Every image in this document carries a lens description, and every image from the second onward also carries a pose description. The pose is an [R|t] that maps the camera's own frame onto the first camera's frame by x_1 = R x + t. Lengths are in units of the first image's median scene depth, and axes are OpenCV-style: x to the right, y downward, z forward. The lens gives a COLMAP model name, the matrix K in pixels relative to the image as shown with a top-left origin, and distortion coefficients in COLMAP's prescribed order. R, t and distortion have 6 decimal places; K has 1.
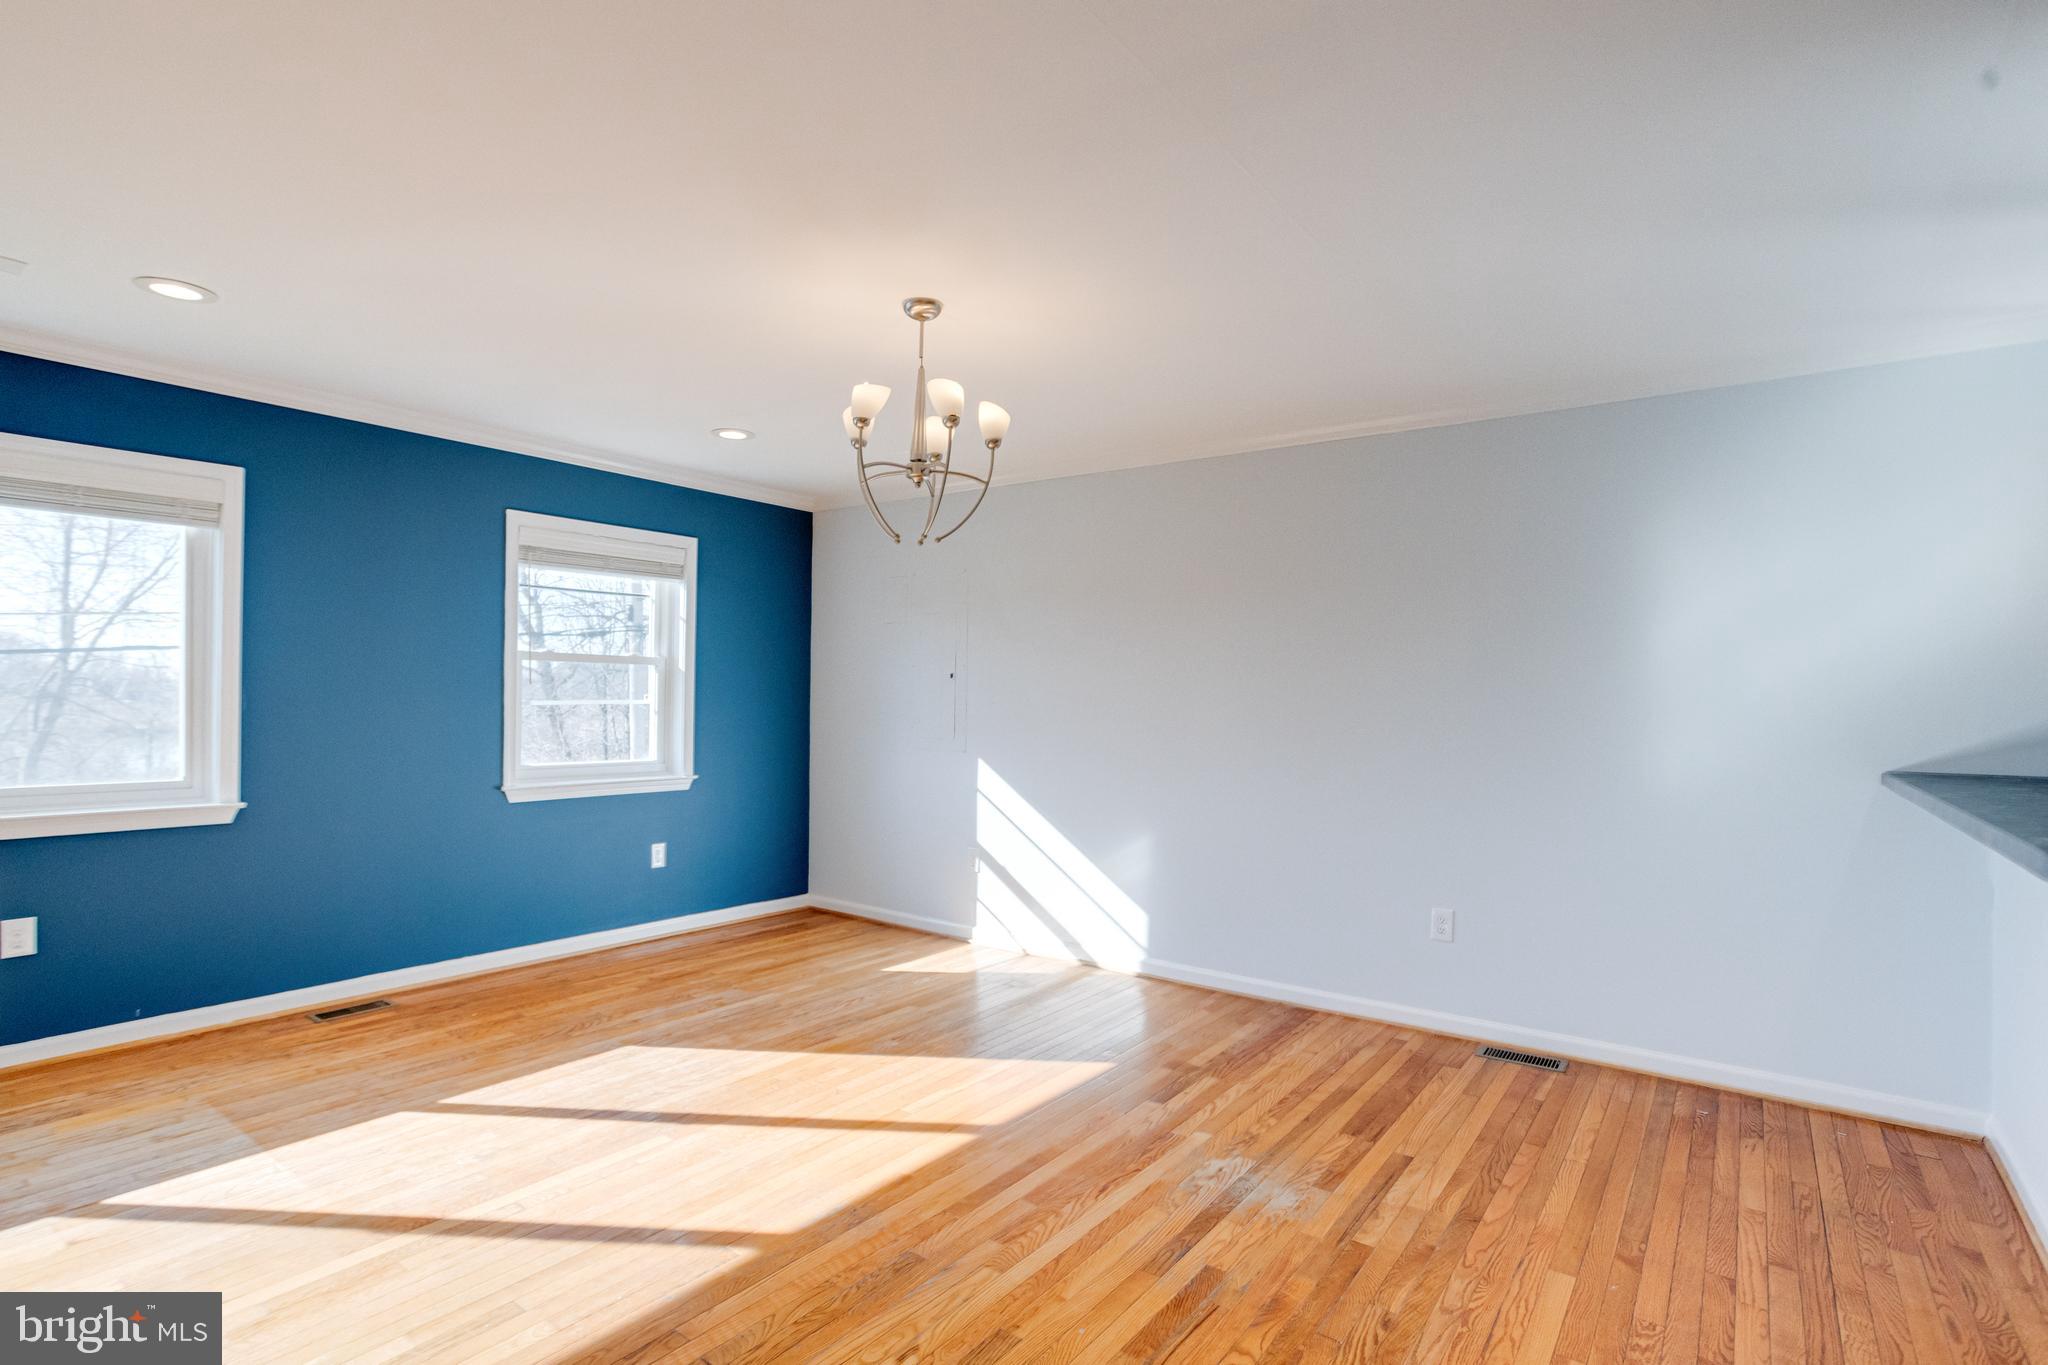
lens RADIAL K [[1003.8, 0, 1010.2], [0, 1003.8, 713.0], [0, 0, 1]] dist [-0.049192, 0.031631]
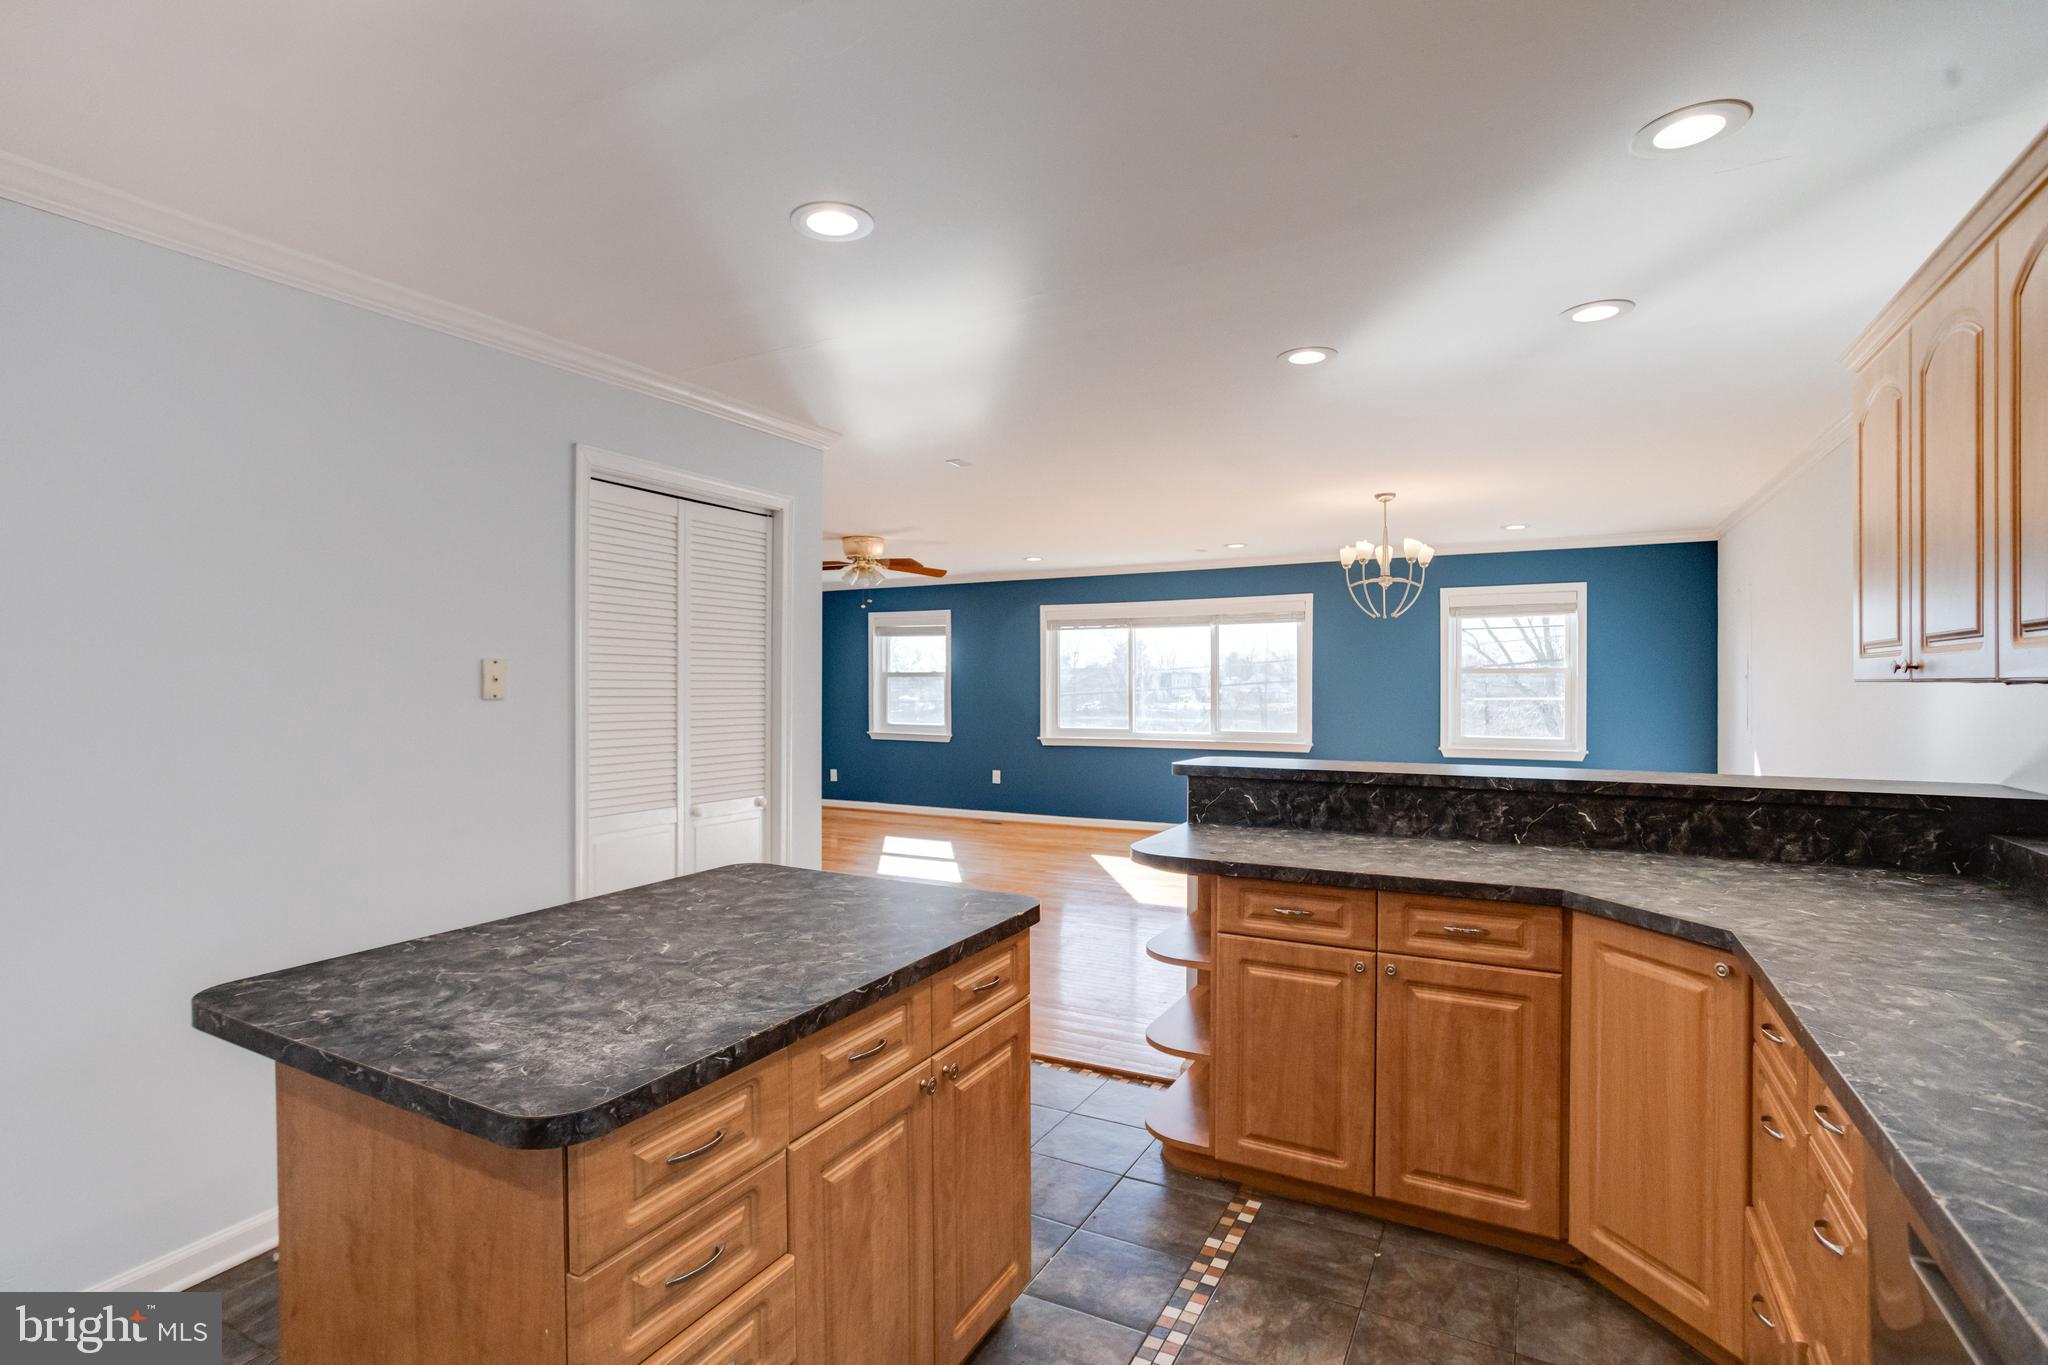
lens RADIAL K [[991.3, 0, 1004.2], [0, 991.3, 678.7], [0, 0, 1]] dist [-0.050805, 0.029039]
pose [[0.135741, -0.017312, -0.990593, 1.059135], [-0.012399, 0.999739, -0.019171, -0.003906], [0.990667, 0.014885, 0.135491, 0.007059]]
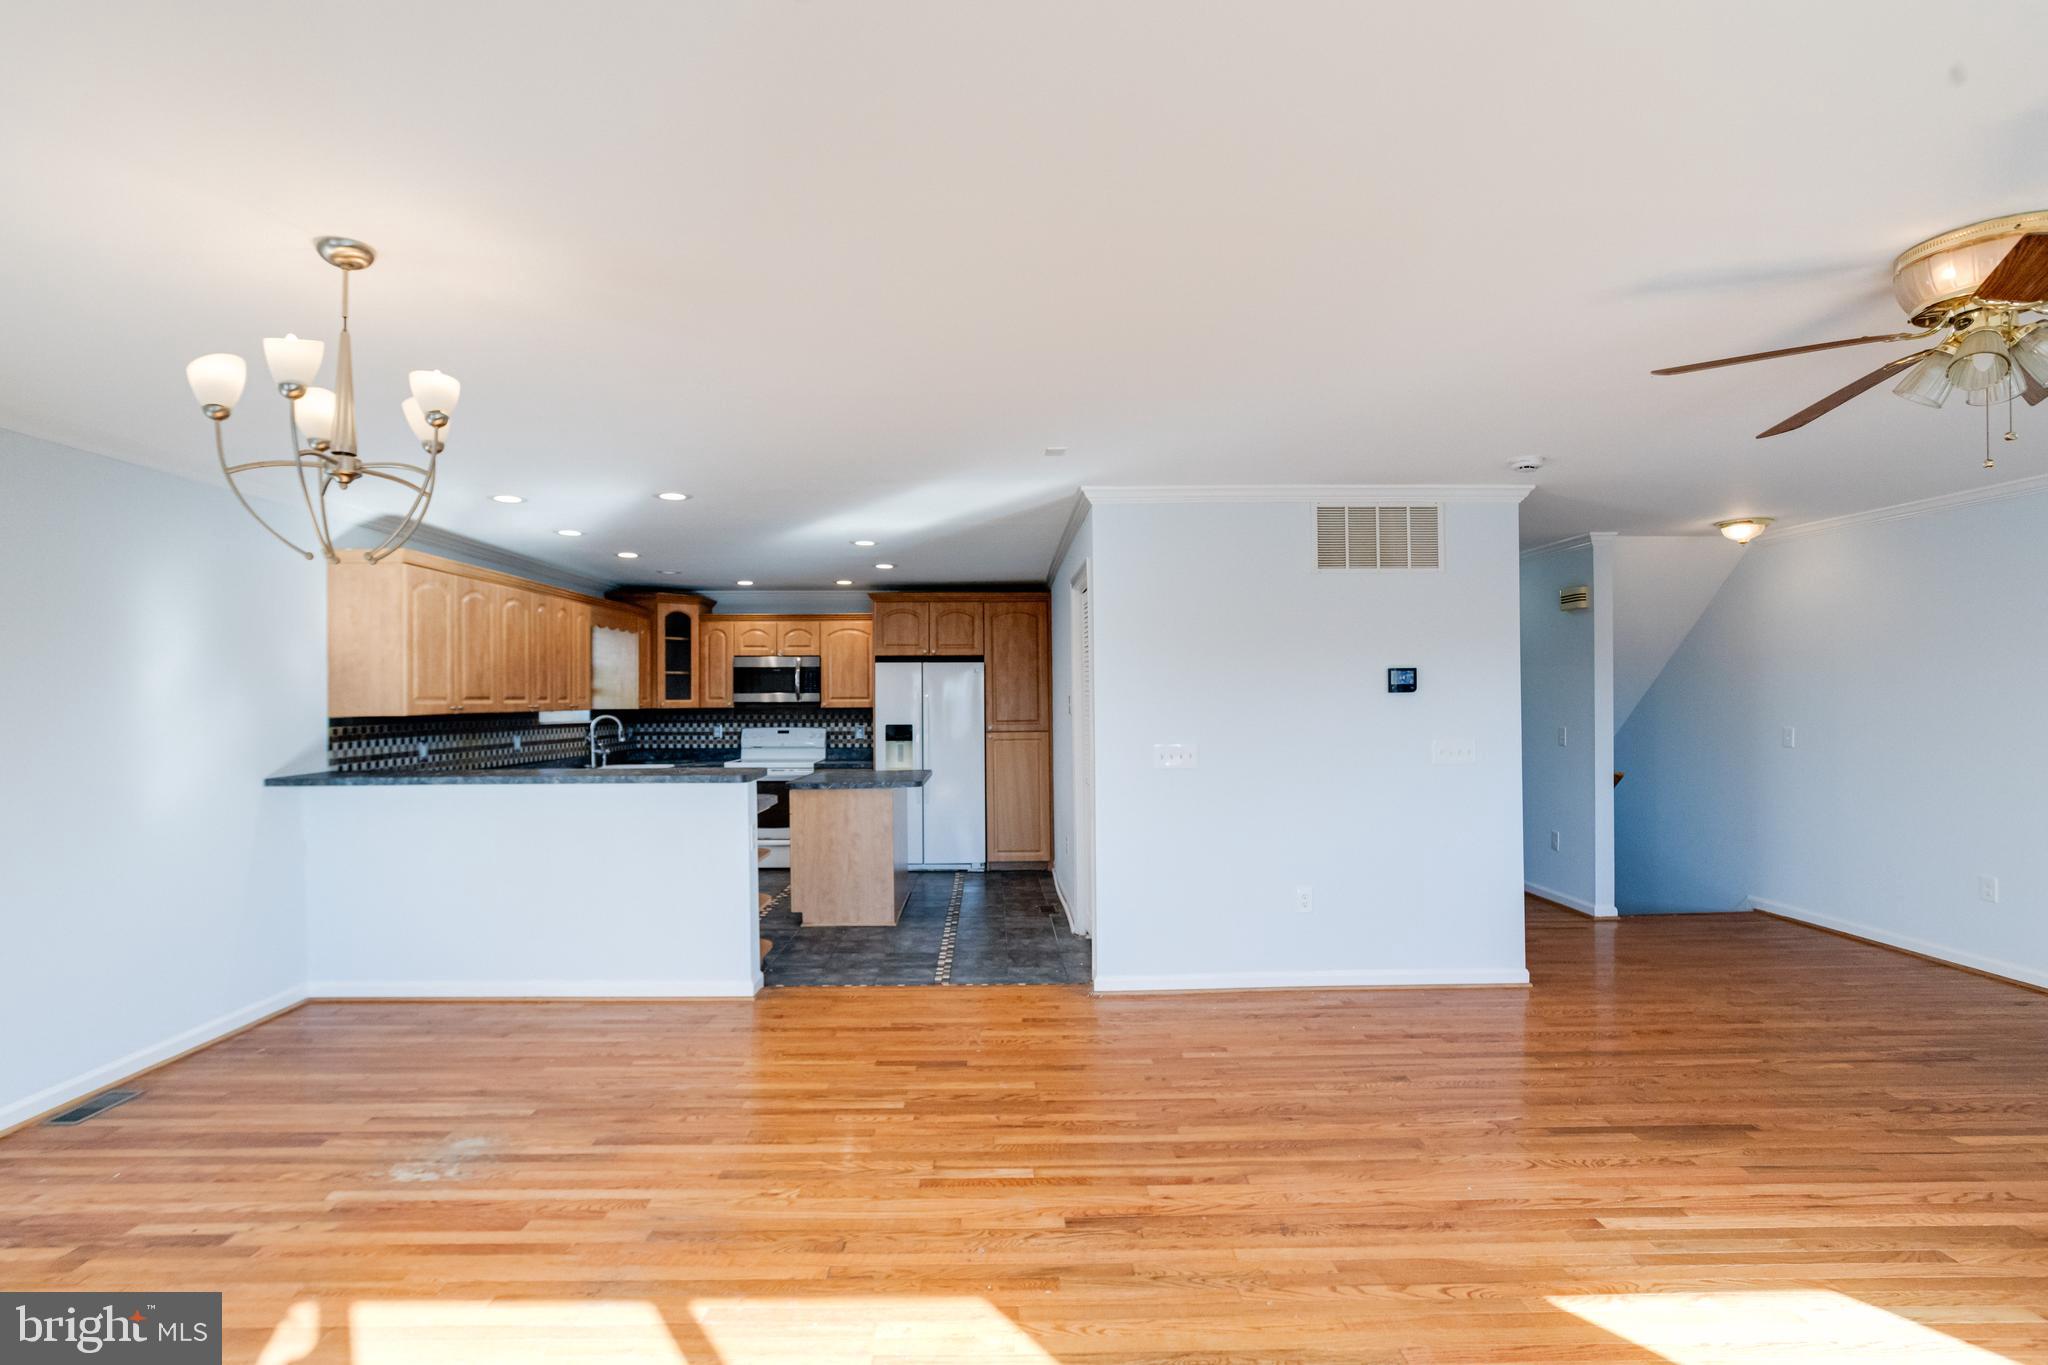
lens RADIAL K [[999.2, 0, 1010.9], [0, 999.2, 693.3], [0, 0, 1]] dist [-0.044897, 0.023426]
pose [[-0.612784, -0.002617, 0.790246, -0.614673], [0.012685, 0.999833, 0.013148, -0.047372], [-0.790149, 0.018081, -0.612648, 0.662687]]
